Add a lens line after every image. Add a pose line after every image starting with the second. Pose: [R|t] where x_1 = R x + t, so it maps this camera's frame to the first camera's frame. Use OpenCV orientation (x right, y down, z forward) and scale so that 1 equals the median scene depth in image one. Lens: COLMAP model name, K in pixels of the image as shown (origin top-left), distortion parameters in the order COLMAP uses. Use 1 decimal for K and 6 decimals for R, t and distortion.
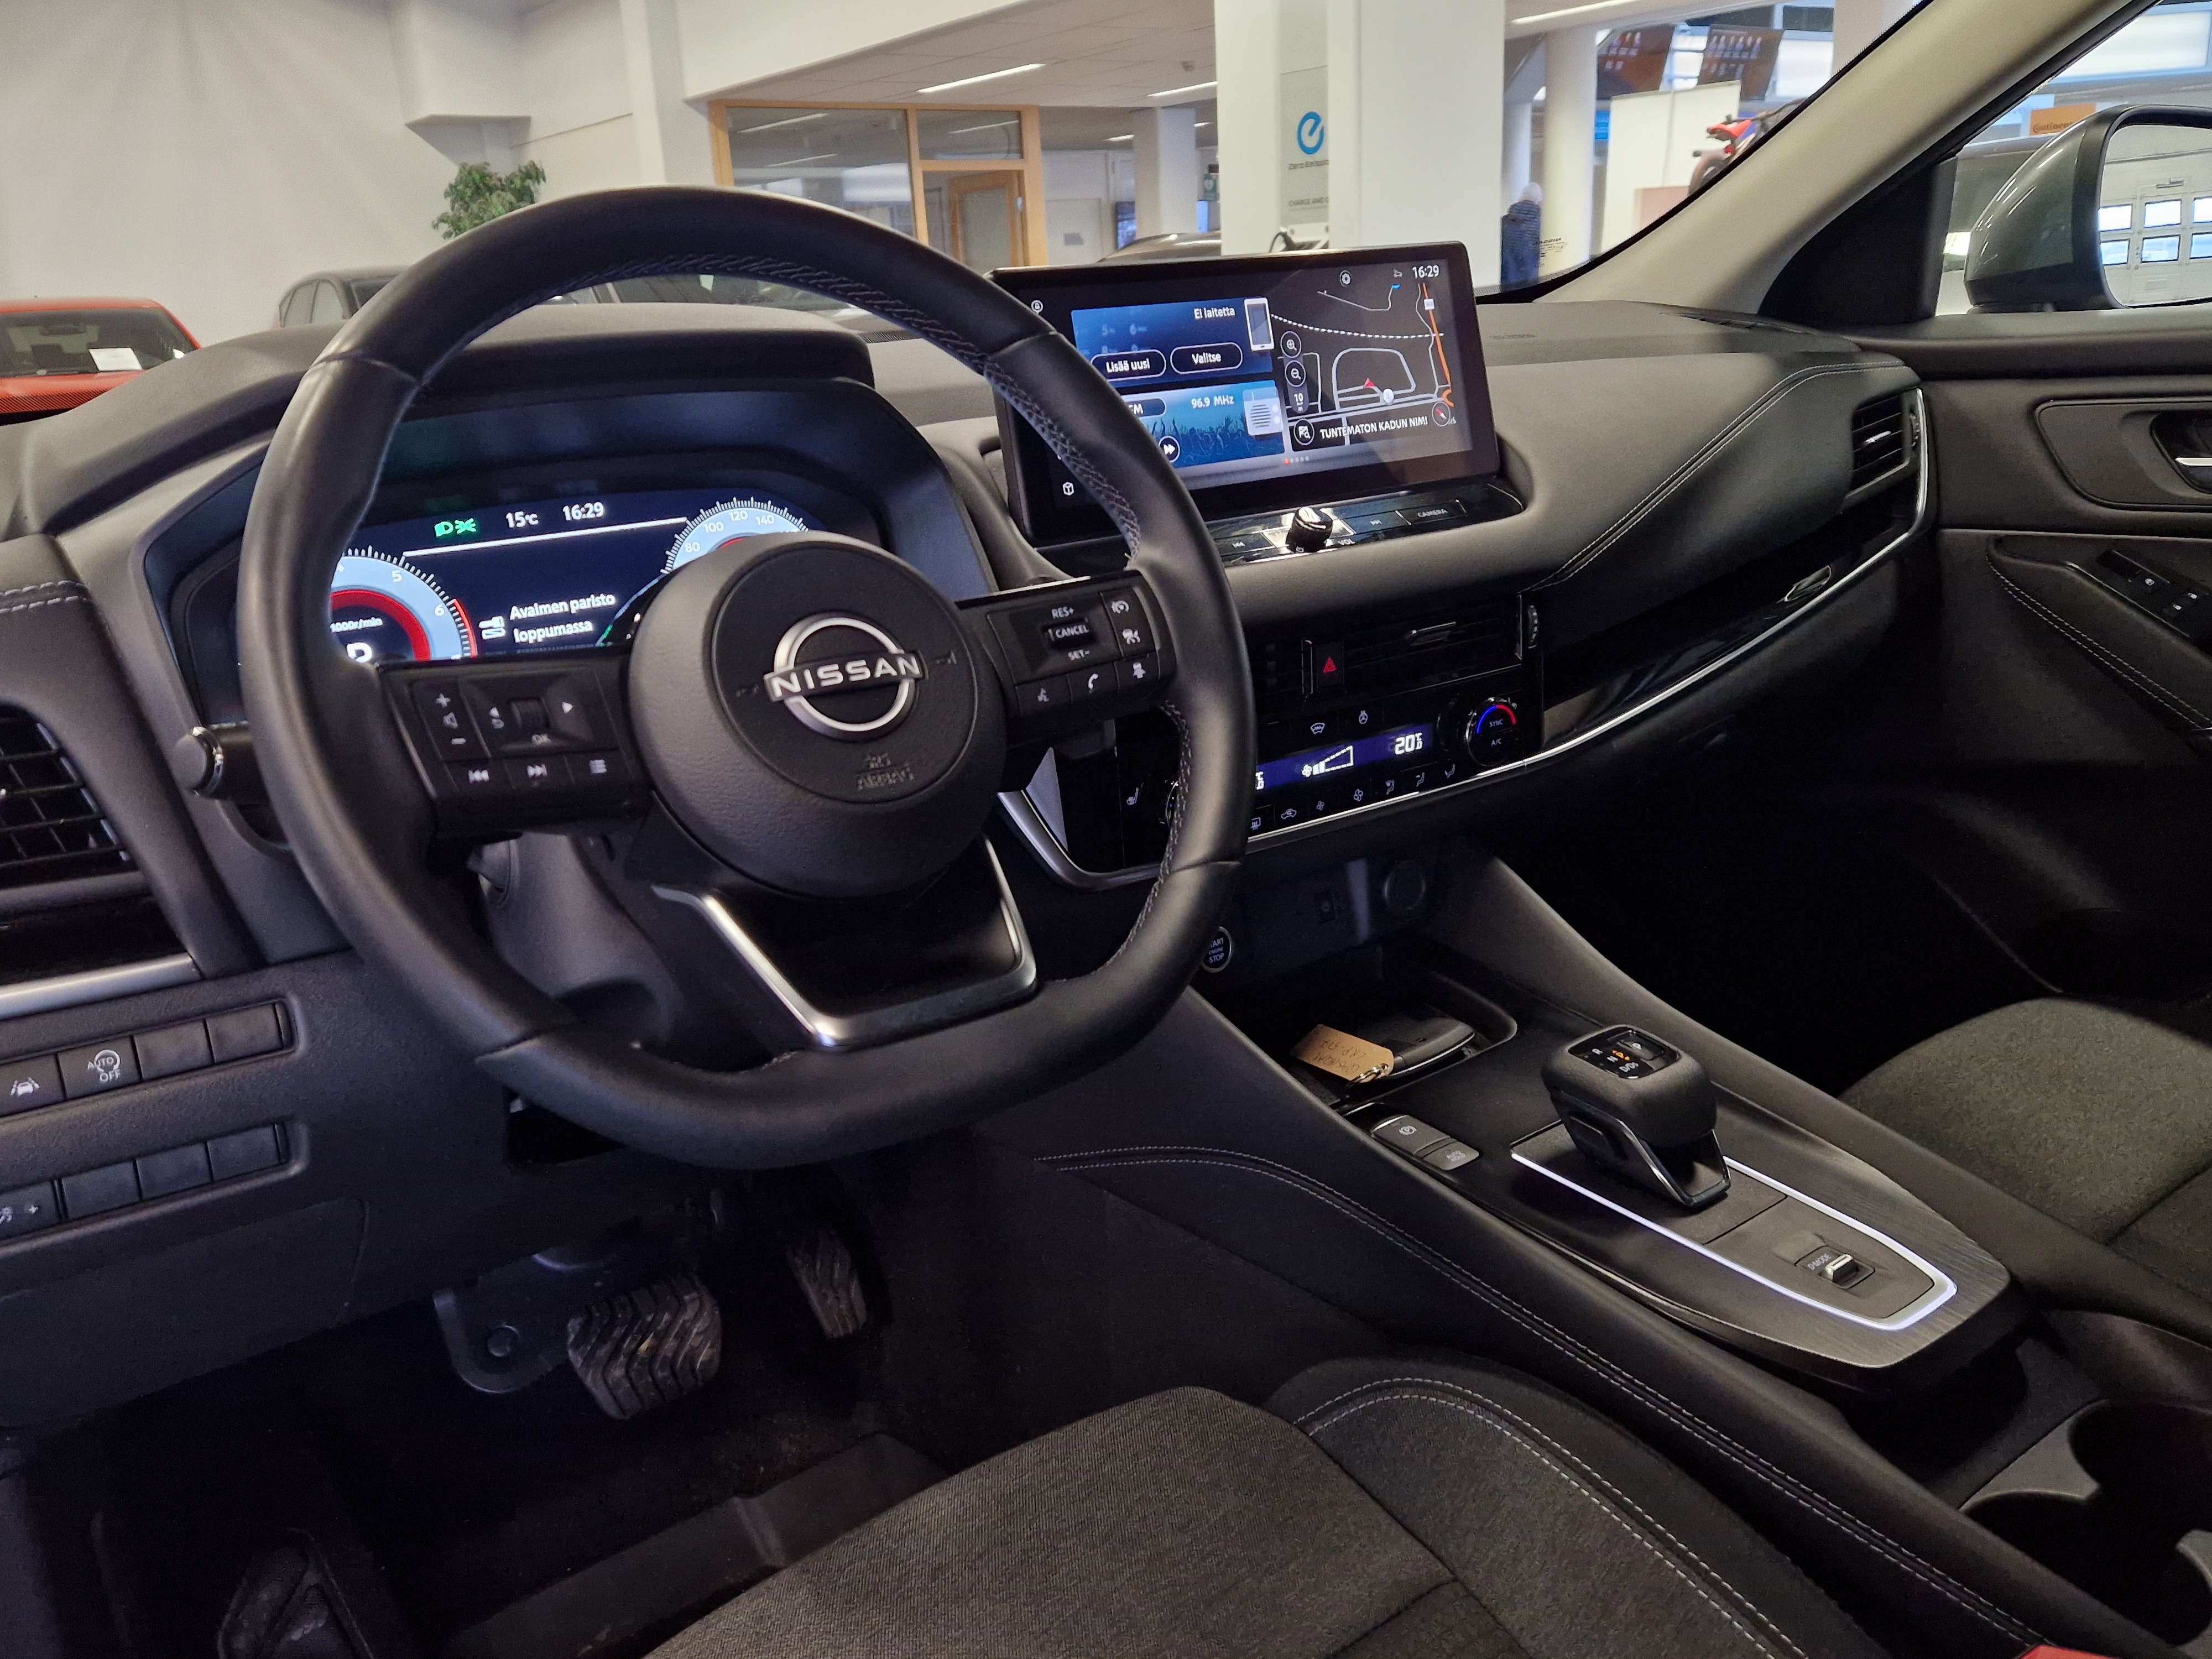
lens RADIAL K [[1721.3, 0, 1106.0], [0, 1721.3, 829.5], [0, 0, 1]] dist [0.076099, -0.070692]
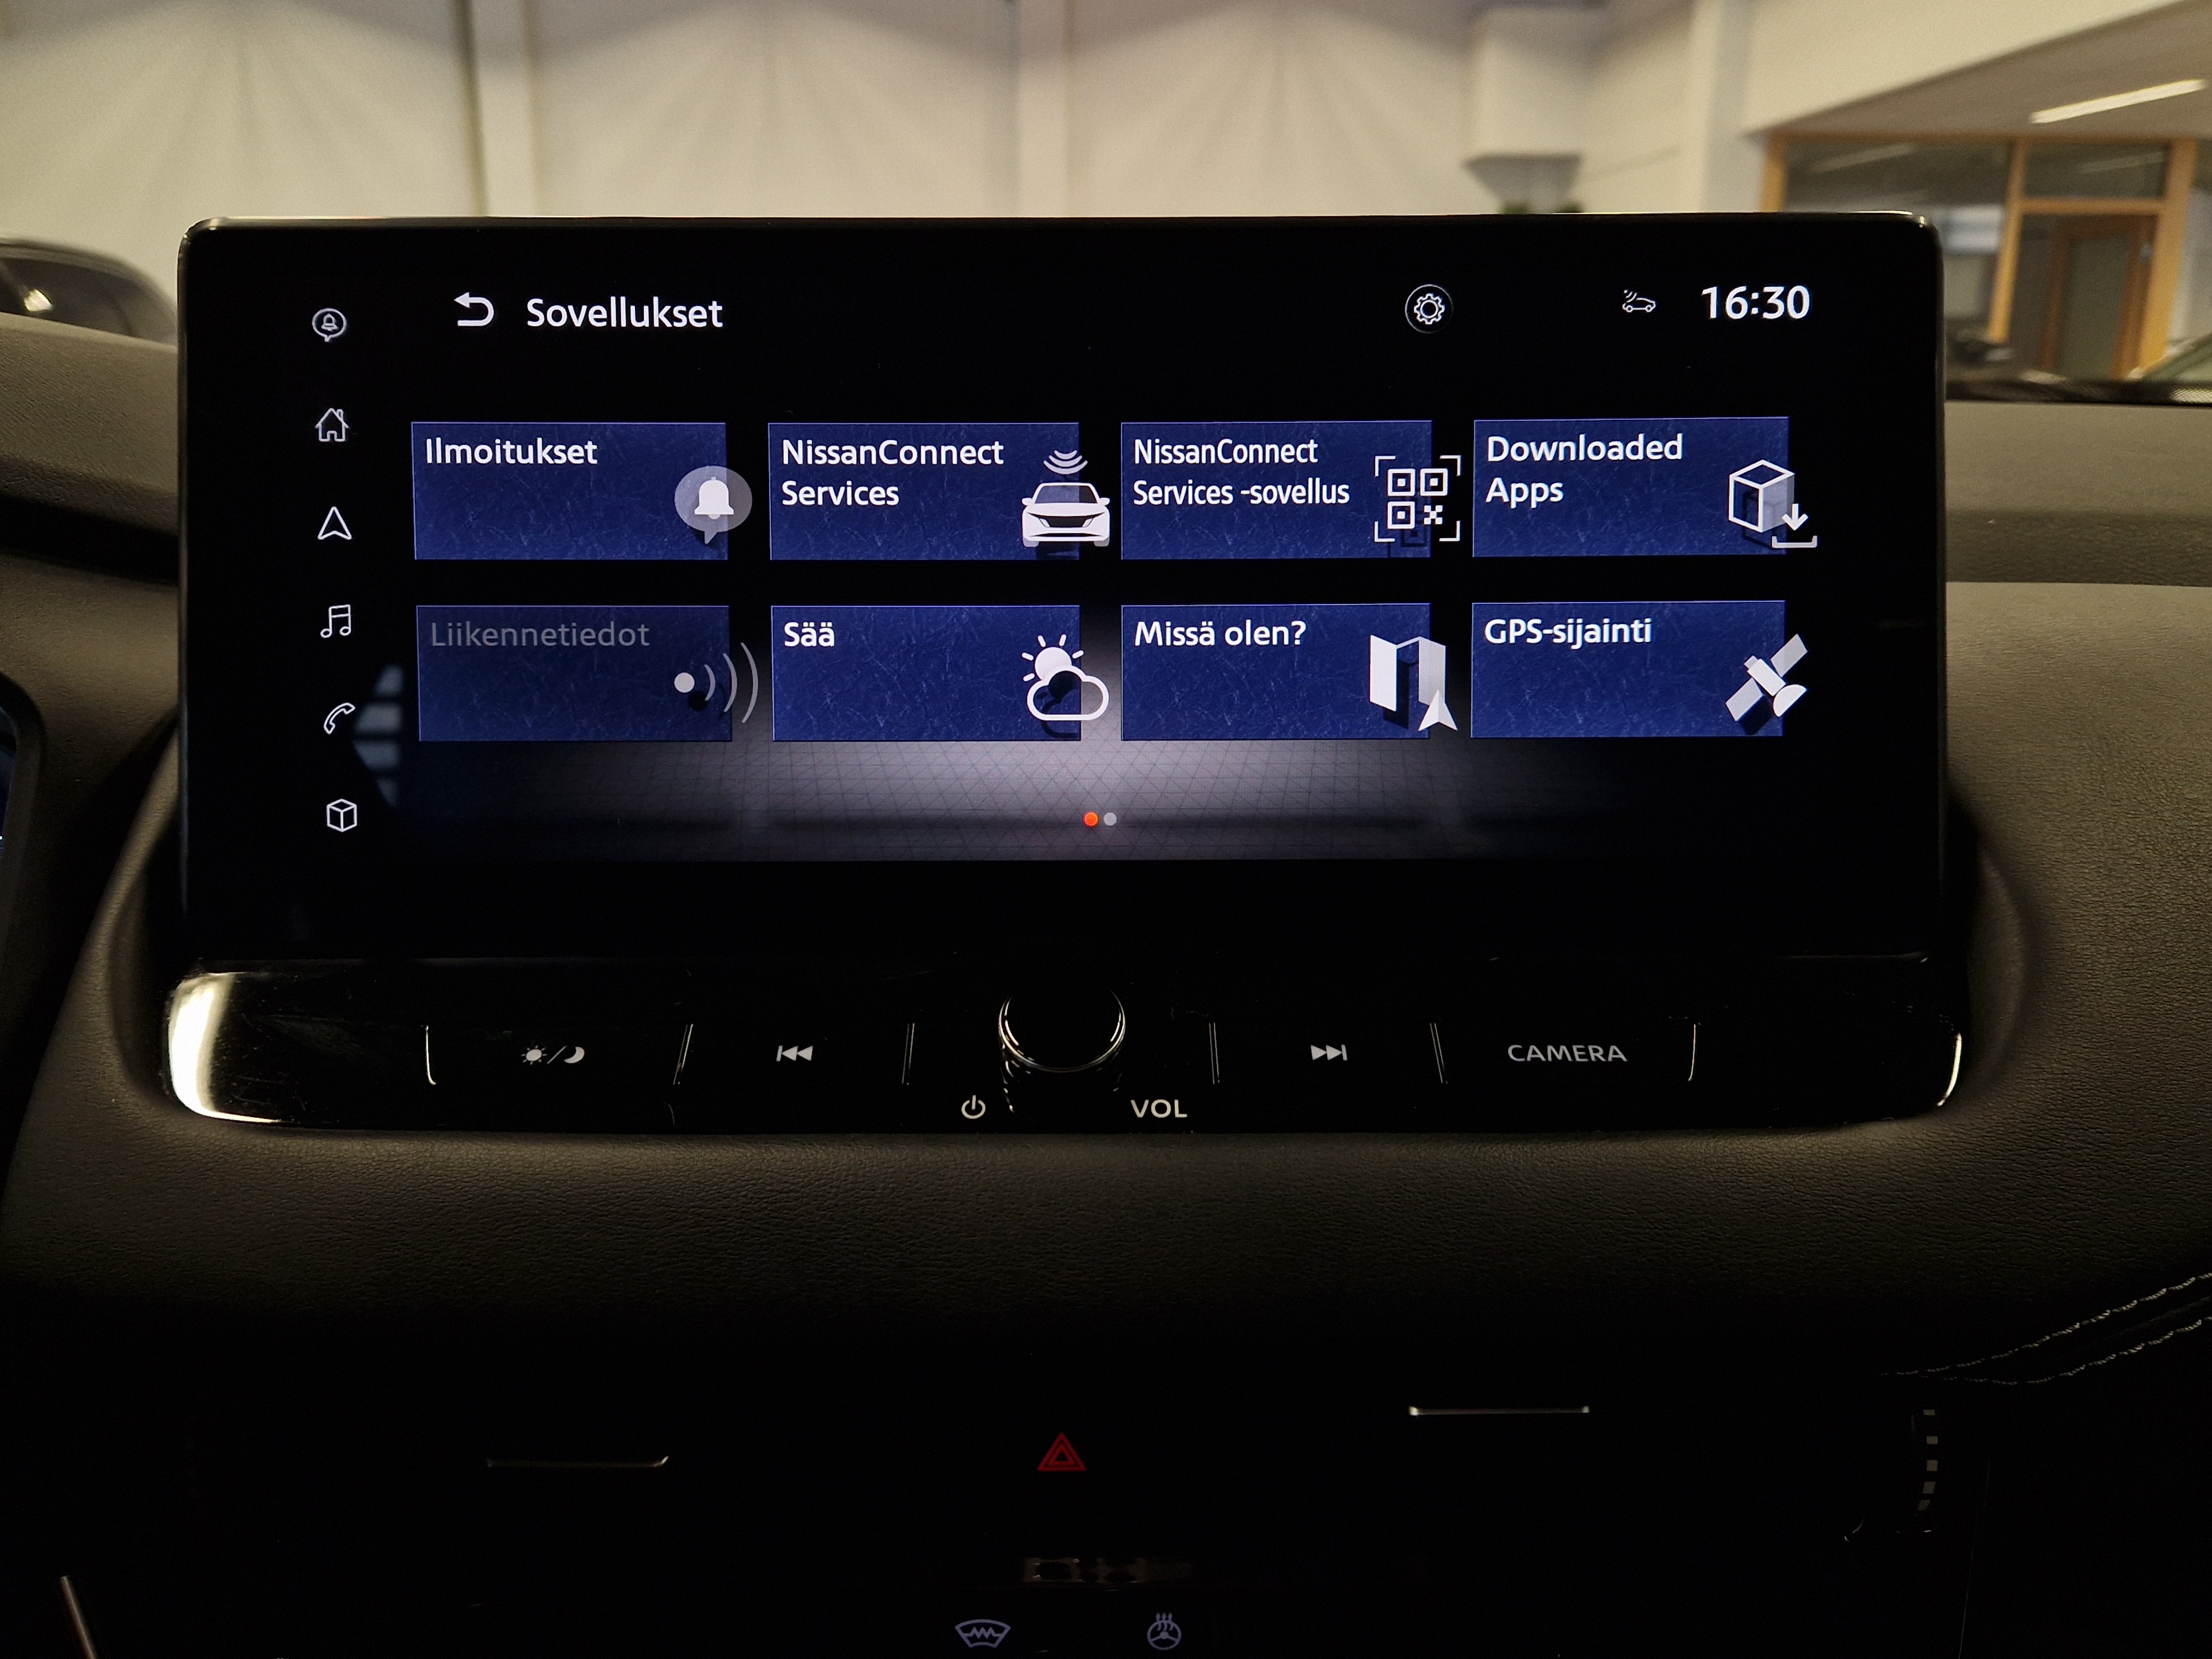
lens RADIAL K [[1721.3, 0, 1106.0], [0, 1721.3, 829.5], [0, 0, 1]] dist [0.076099, -0.070692]
pose [[0.831316, 0.212049, -0.513759, 0.255009], [-0.223958, 0.973797, 0.039538, -0.204935], [0.508681, 0.082192, 0.857023, 0.647605]]
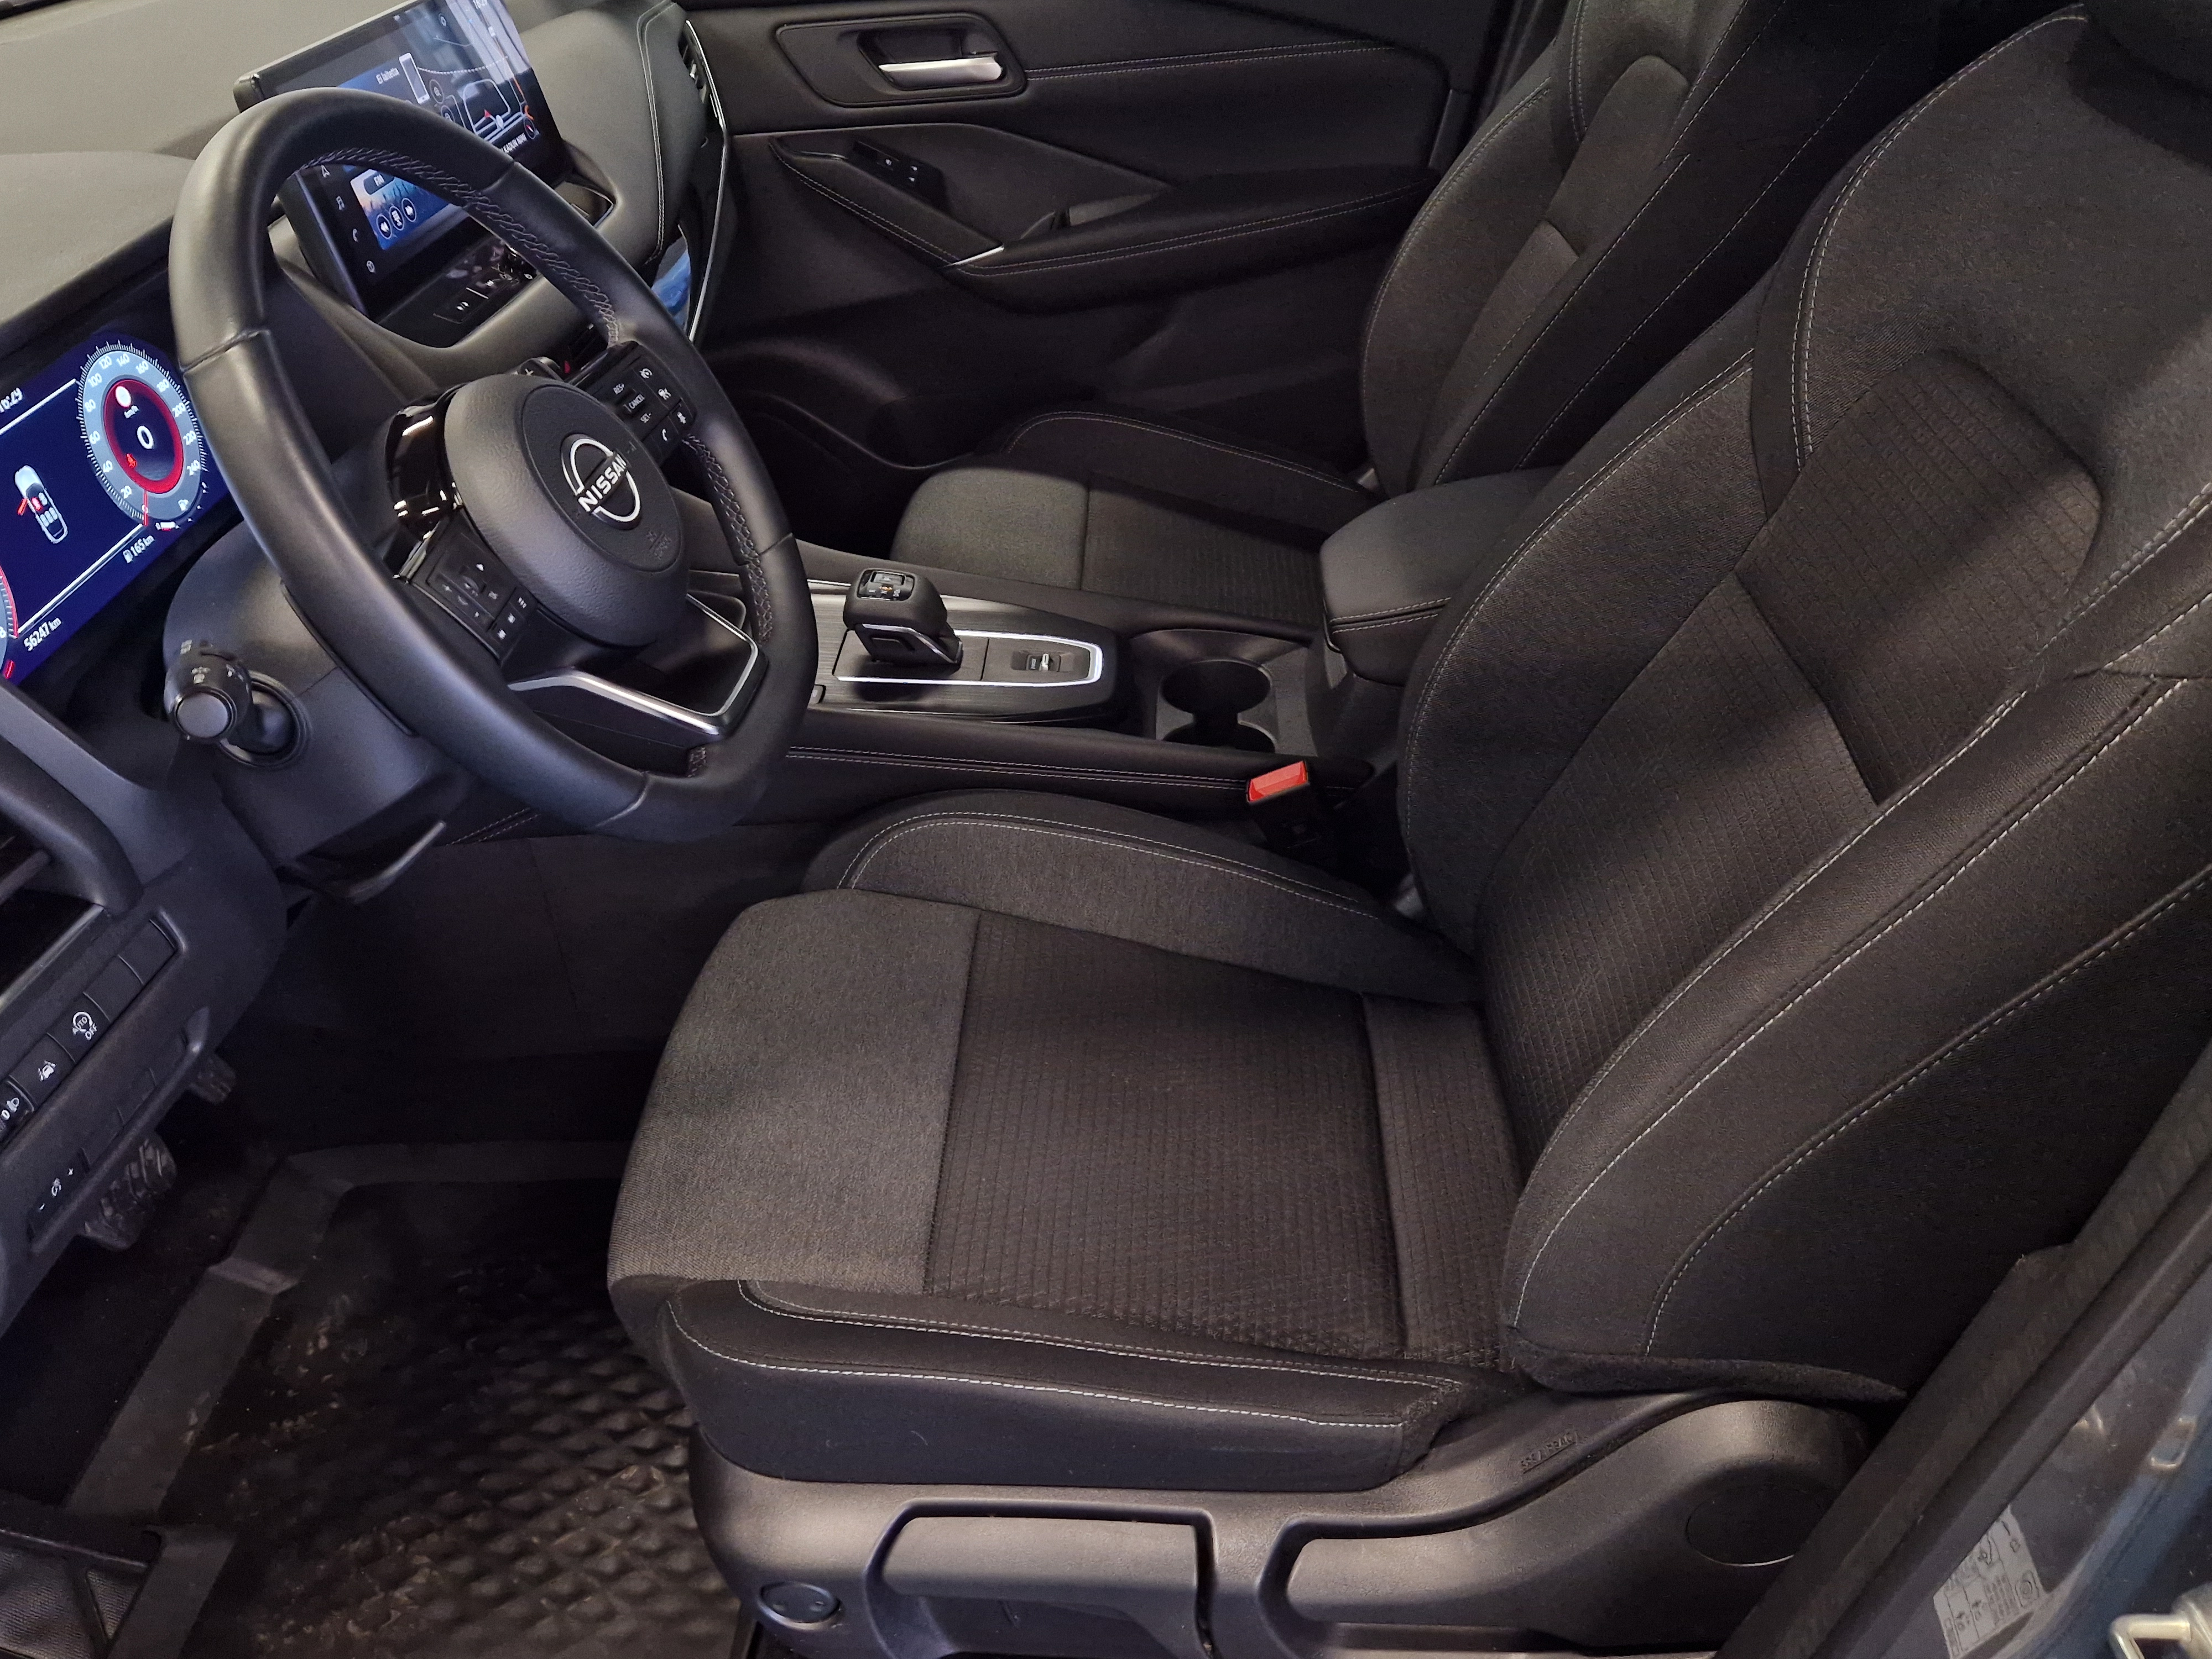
lens RADIAL K [[1721.3, 0, 1106.0], [0, 1721.3, 829.5], [0, 0, 1]] dist [0.076099, -0.070692]
pose [[0.621589, -0.418370, 0.662264, -0.536845], [0.225072, 0.905169, 0.360571, -0.142654], [-0.750313, -0.075070, 0.656807, -0.115304]]
